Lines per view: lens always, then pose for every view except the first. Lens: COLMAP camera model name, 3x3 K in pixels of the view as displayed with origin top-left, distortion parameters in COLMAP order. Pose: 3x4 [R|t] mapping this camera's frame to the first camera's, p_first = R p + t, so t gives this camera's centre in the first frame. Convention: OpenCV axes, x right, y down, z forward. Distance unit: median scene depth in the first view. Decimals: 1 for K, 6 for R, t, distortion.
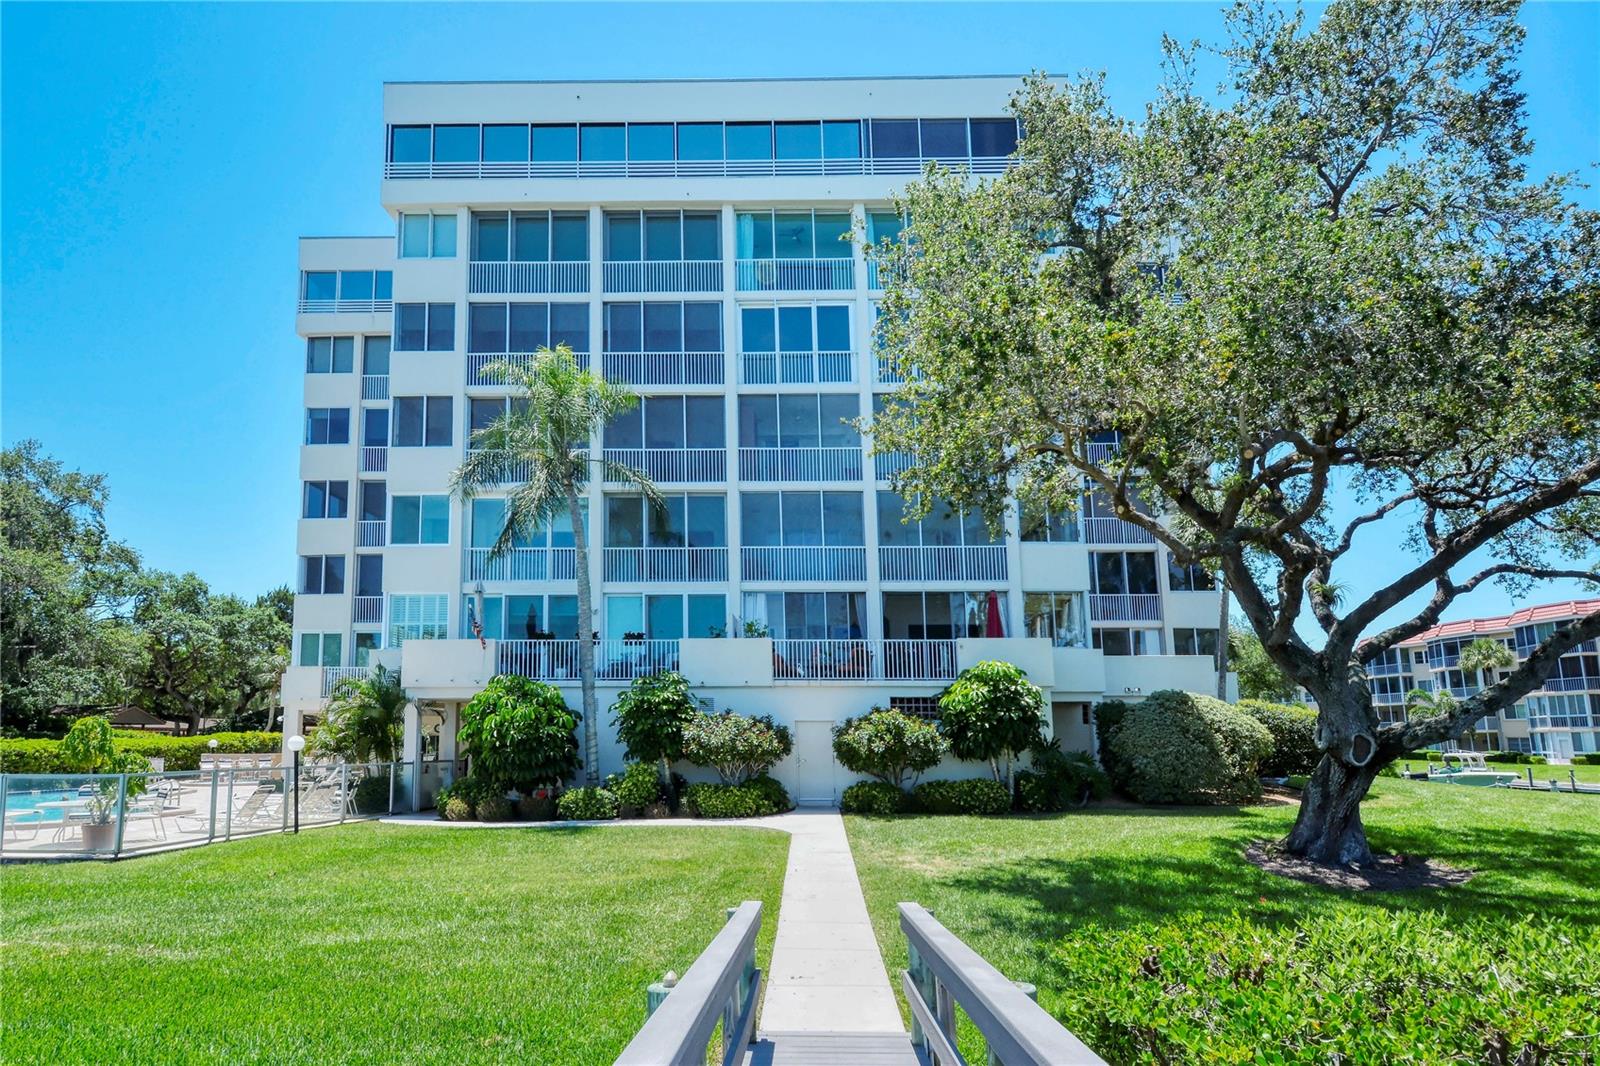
lens RADIAL K [[869.1, 0, 756.5], [0, 869.1, 676.0], [0, 0, 1]] dist [0.008345, 0.001278]
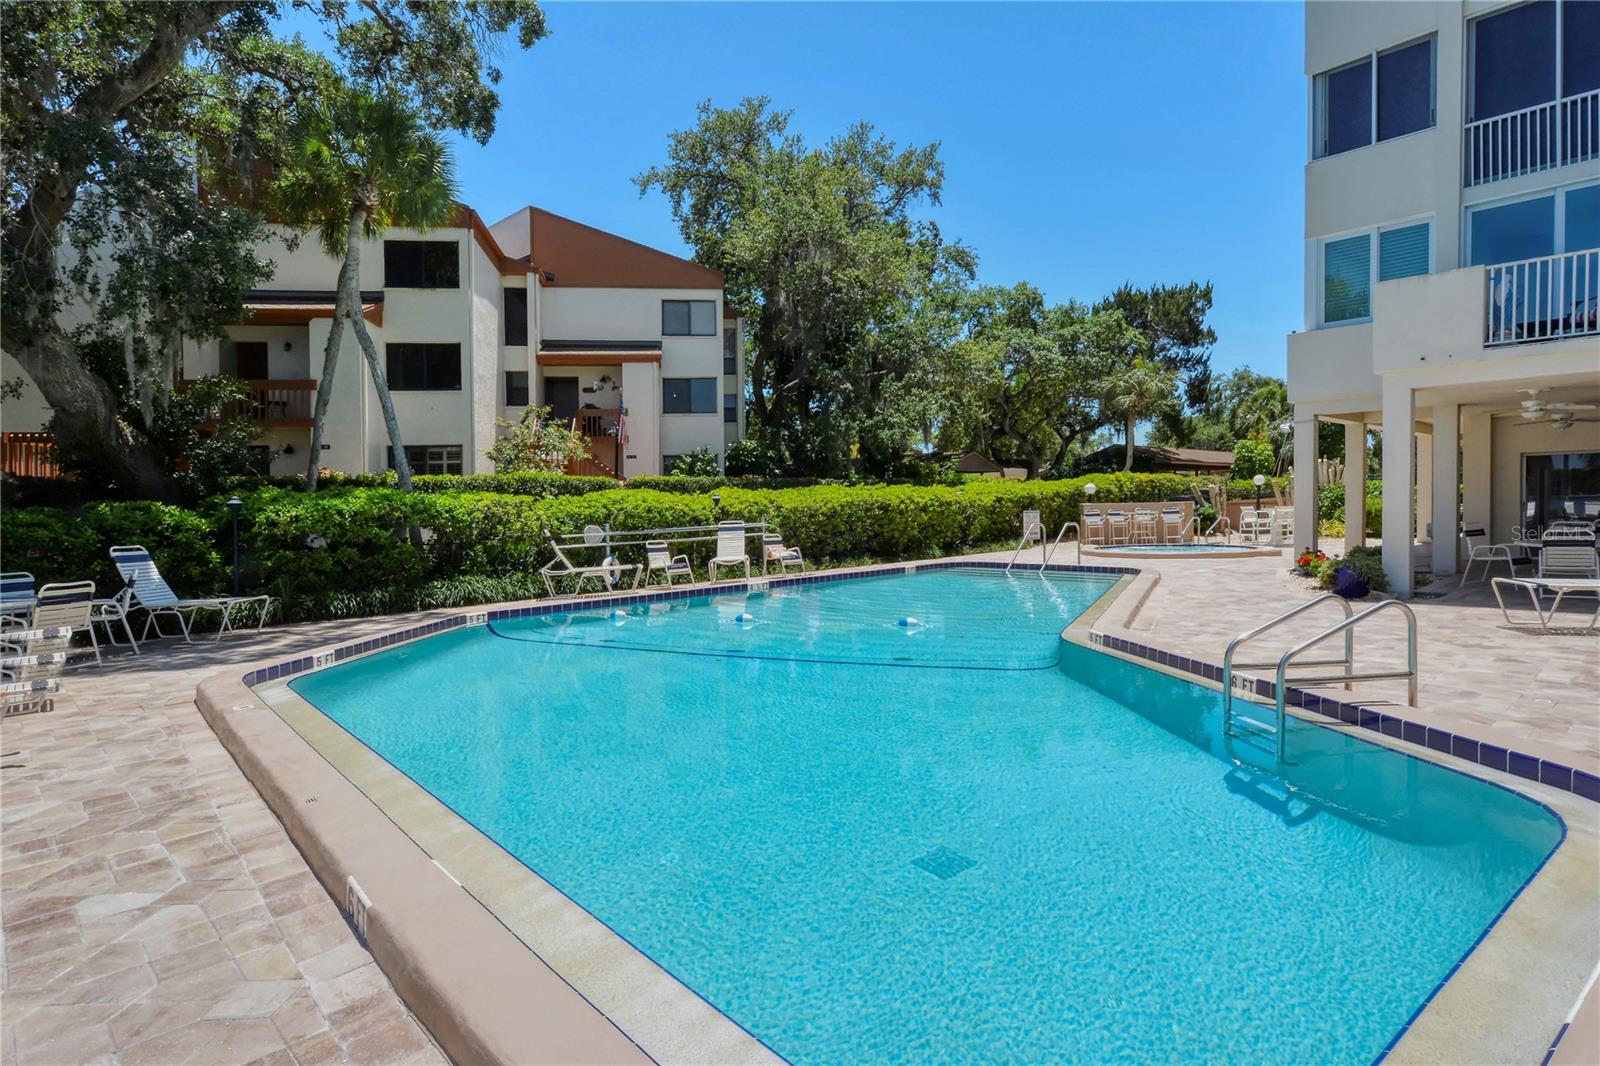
lens RADIAL K [[869.1, 0, 799.0], [0, 869.1, 535.7], [0, 0, 1]] dist [0.008345, 0.001278]
pose [[0.708325, 0.011037, -0.705801, -0.265972], [0.077764, 0.992572, 0.093564, 0.028179], [0.701590, -0.121159, 0.702205, 0.308449]]
